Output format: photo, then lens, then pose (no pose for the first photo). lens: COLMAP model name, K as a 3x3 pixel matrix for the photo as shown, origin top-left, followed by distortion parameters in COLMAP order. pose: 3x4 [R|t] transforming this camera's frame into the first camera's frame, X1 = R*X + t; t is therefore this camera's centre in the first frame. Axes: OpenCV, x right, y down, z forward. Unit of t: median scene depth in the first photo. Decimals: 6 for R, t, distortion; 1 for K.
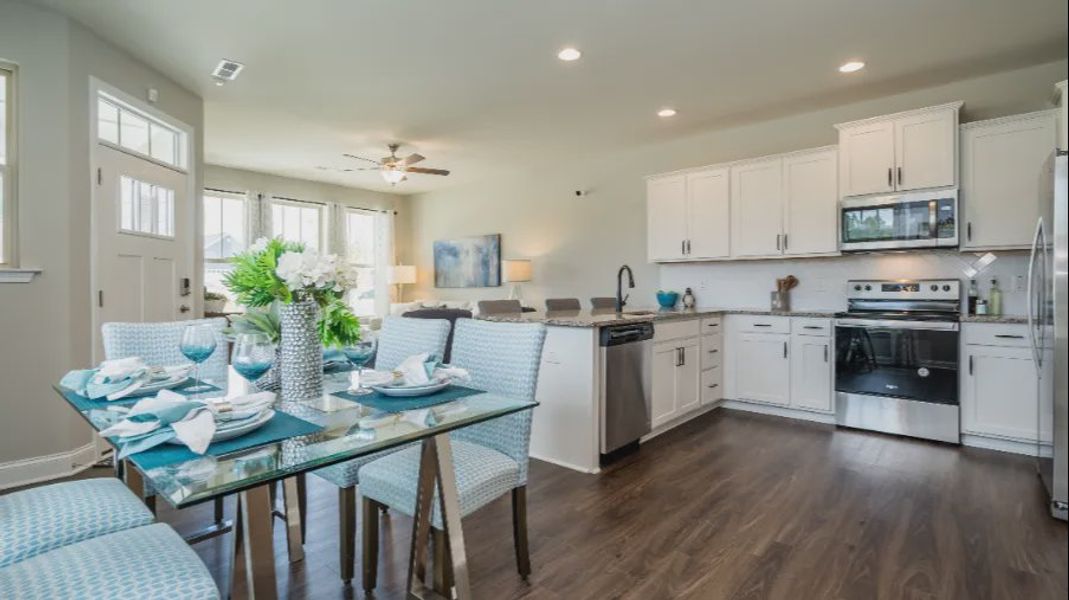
lens RADIAL K [[514.3, 0, 539.1], [0, 514.3, 287.2], [0, 0, 1]] dist [0.001514, 0.000497]
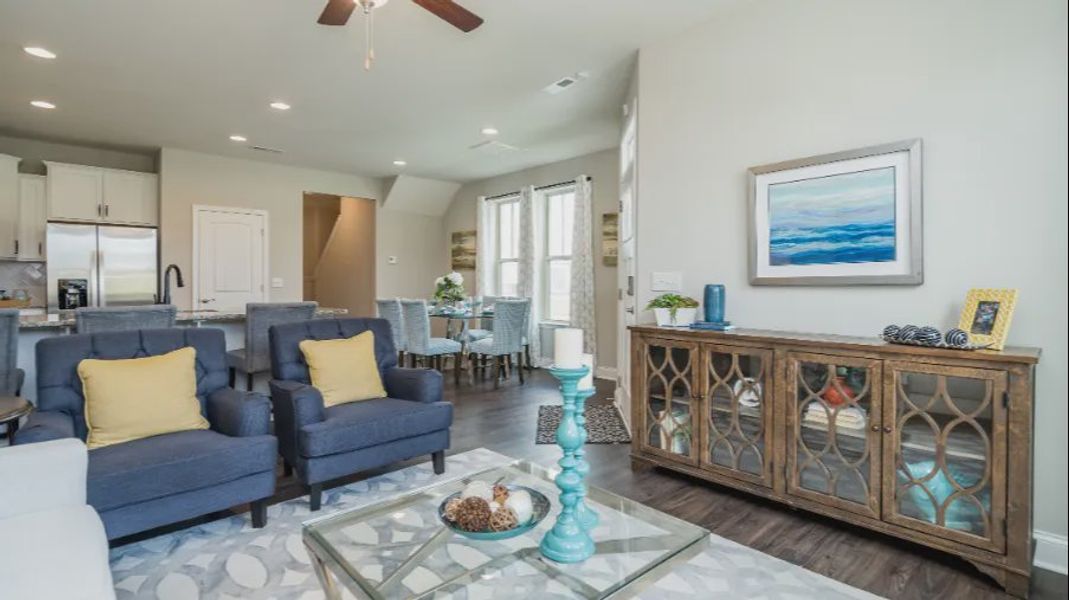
lens RADIAL K [[514.3, 0, 539.1], [0, 514.3, 287.2], [0, 0, 1]] dist [0.001514, 0.000497]
pose [[-0.993098, -0.000055, 0.117286, -0.609263], [0.001334, 0.999930, 0.011763, -0.010580], [-0.117278, 0.011838, -0.993029, 1.826736]]
